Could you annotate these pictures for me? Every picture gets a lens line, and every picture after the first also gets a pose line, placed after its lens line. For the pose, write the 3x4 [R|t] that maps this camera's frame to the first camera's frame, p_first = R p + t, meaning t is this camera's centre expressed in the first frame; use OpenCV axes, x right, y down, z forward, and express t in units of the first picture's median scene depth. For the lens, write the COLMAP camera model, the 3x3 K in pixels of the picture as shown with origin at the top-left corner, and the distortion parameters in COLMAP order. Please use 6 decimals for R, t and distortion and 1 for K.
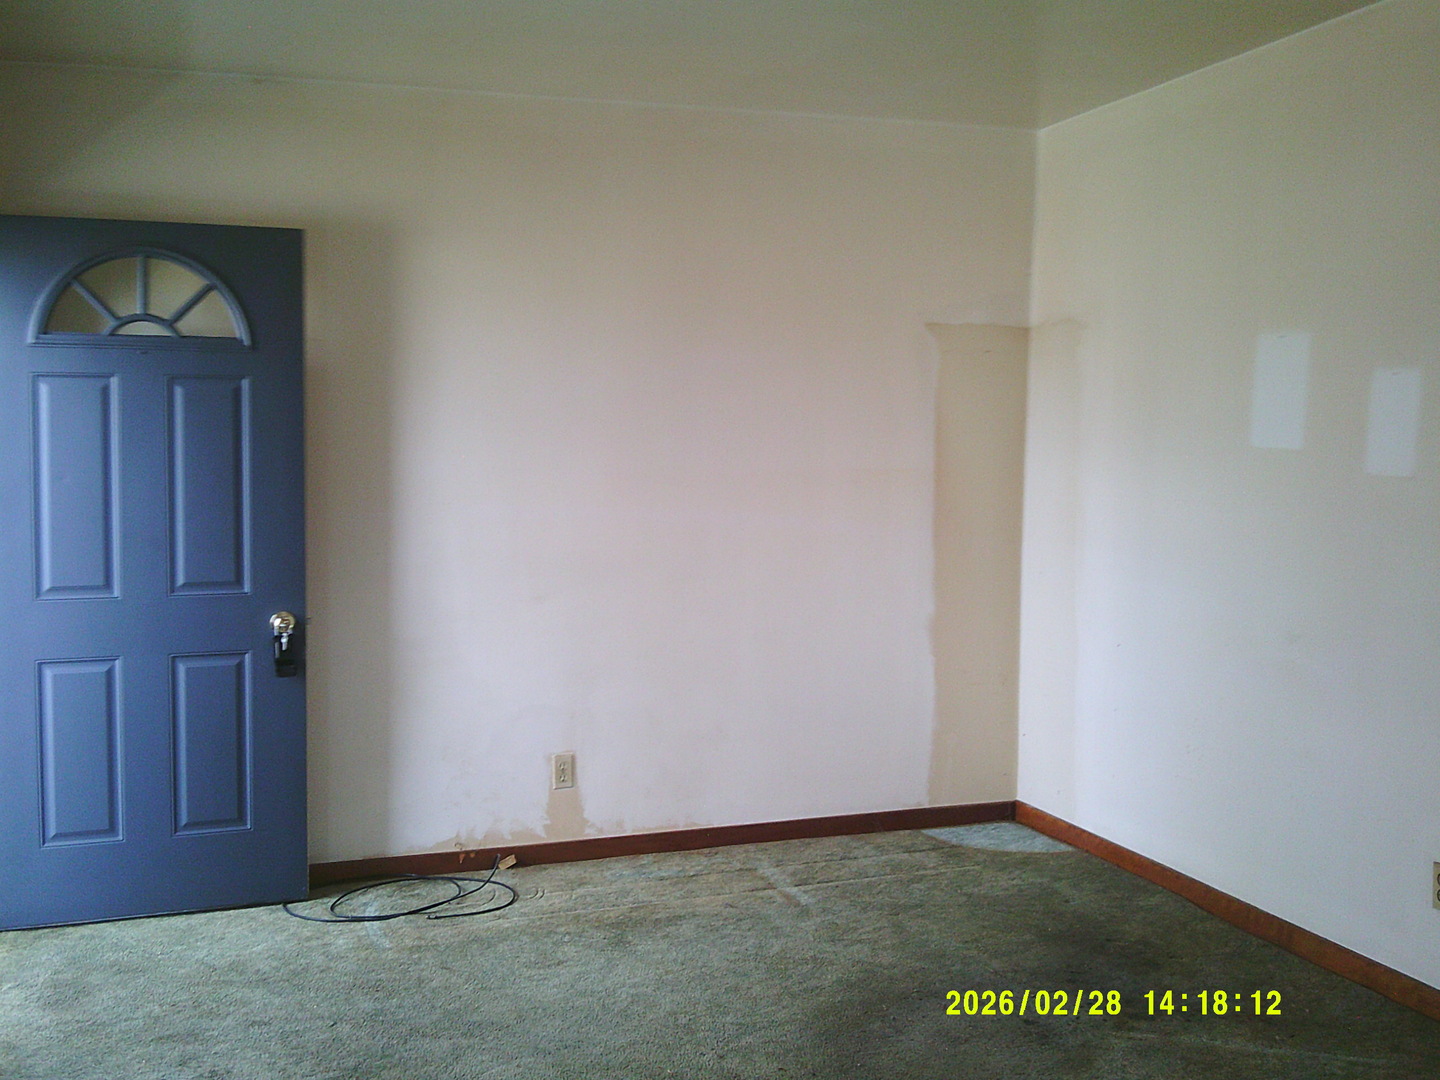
lens RADIAL K [[1528.7, 0, 720.0], [0, 1528.7, 540.0], [0, 0, 1]] dist [0.120119, -0.371926]
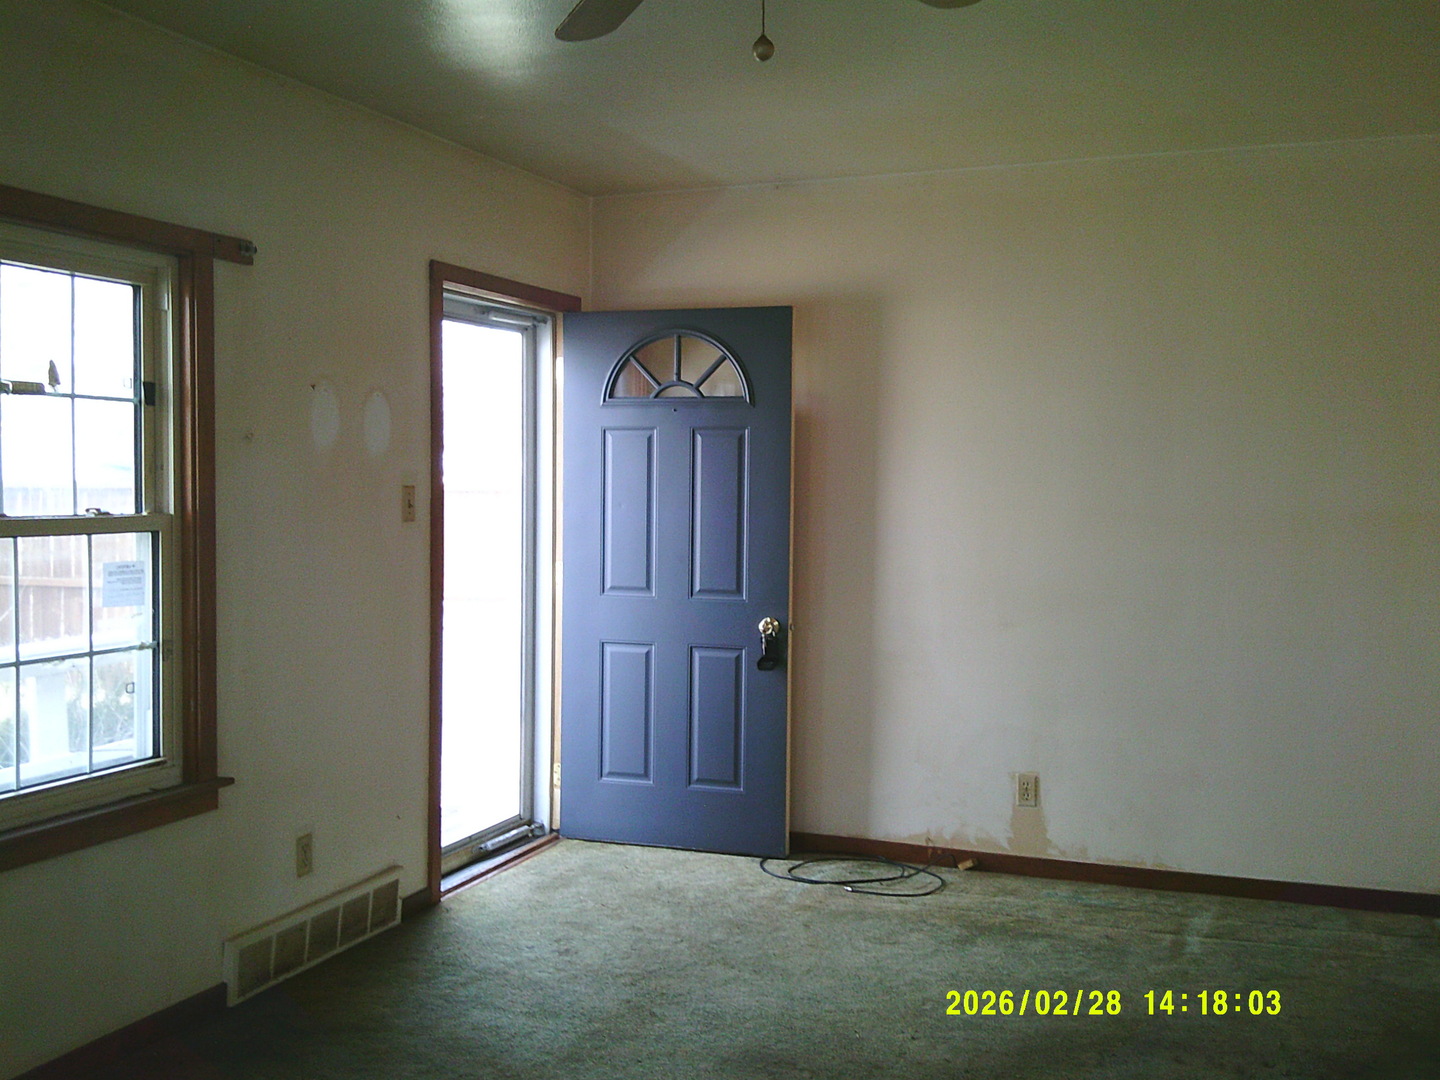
lens RADIAL K [[1528.7, 0, 720.0], [0, 1528.7, 540.0], [0, 0, 1]] dist [0.120119, -0.371926]
pose [[0.762878, 0.036081, -0.645535, 0.469299], [-0.053756, 0.998524, -0.007717, -0.003820], [0.644304, 0.040589, 0.763692, 0.042076]]
